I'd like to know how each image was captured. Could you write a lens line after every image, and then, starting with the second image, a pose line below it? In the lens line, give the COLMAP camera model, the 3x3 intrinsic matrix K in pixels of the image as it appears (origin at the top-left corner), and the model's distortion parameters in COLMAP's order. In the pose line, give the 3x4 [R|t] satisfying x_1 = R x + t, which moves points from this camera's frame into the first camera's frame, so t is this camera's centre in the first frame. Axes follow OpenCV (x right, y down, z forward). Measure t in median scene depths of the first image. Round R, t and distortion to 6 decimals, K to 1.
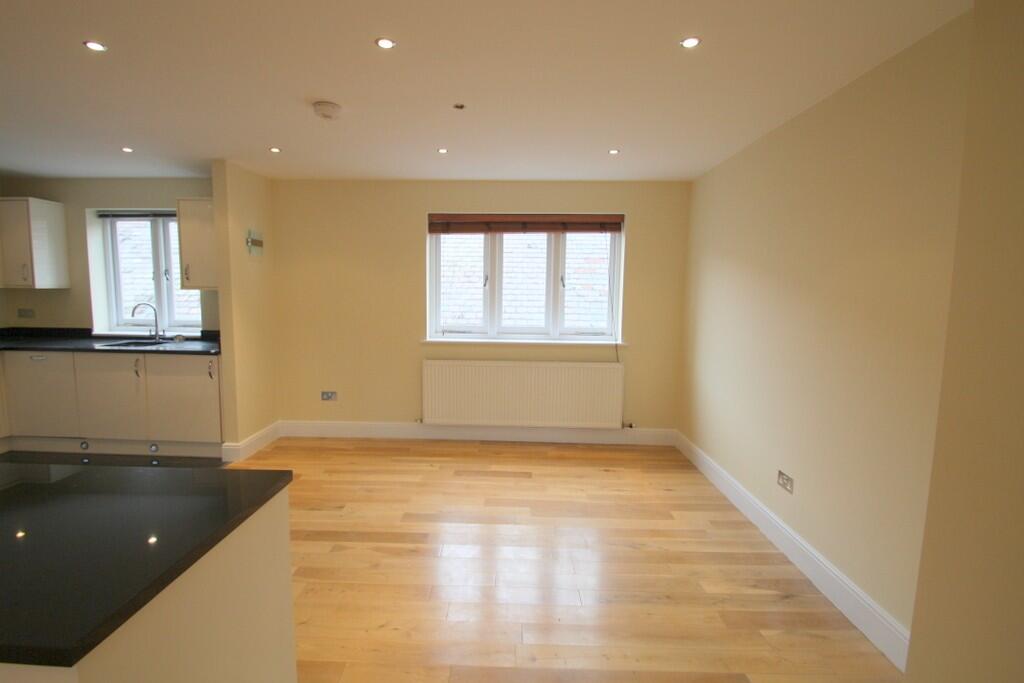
lens RADIAL K [[475.8, 0, 498.9], [0, 475.8, 341.9], [0, 0, 1]] dist [0.016975, -0.018721]
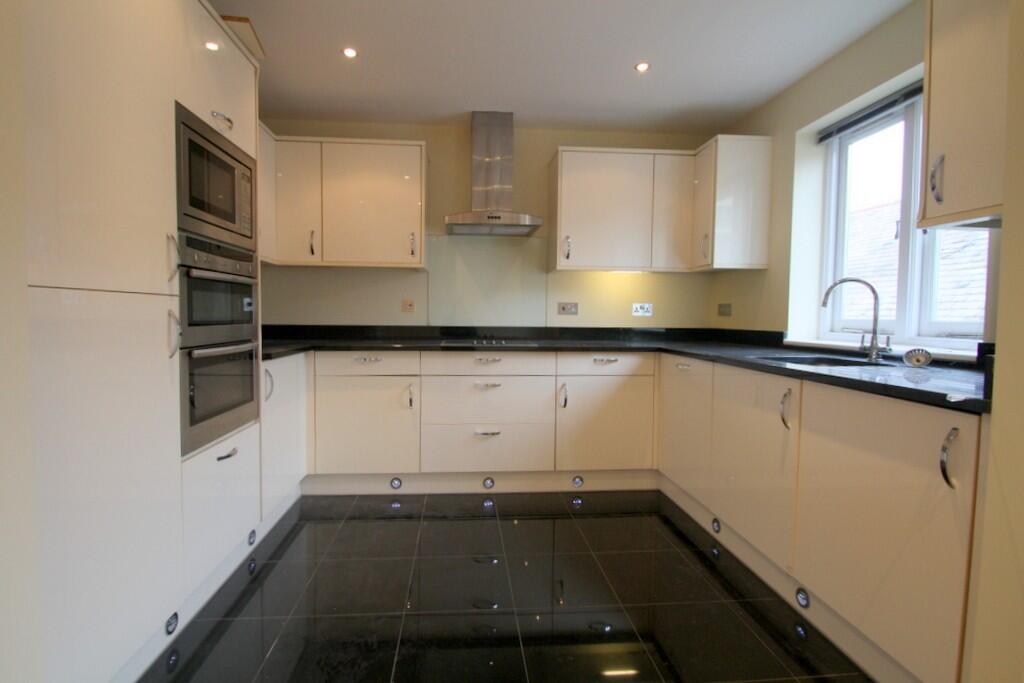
lens RADIAL K [[484.6, 0, 512.0], [0, 484.6, 341.5], [0, 0, 1]] dist [0.017000, -0.024482]
pose [[0.118955, 0.037567, -0.992189, -0.294065], [-0.117419, 0.992804, 0.023513, 0.009216], [0.985932, 0.113704, 0.122511, 0.599739]]
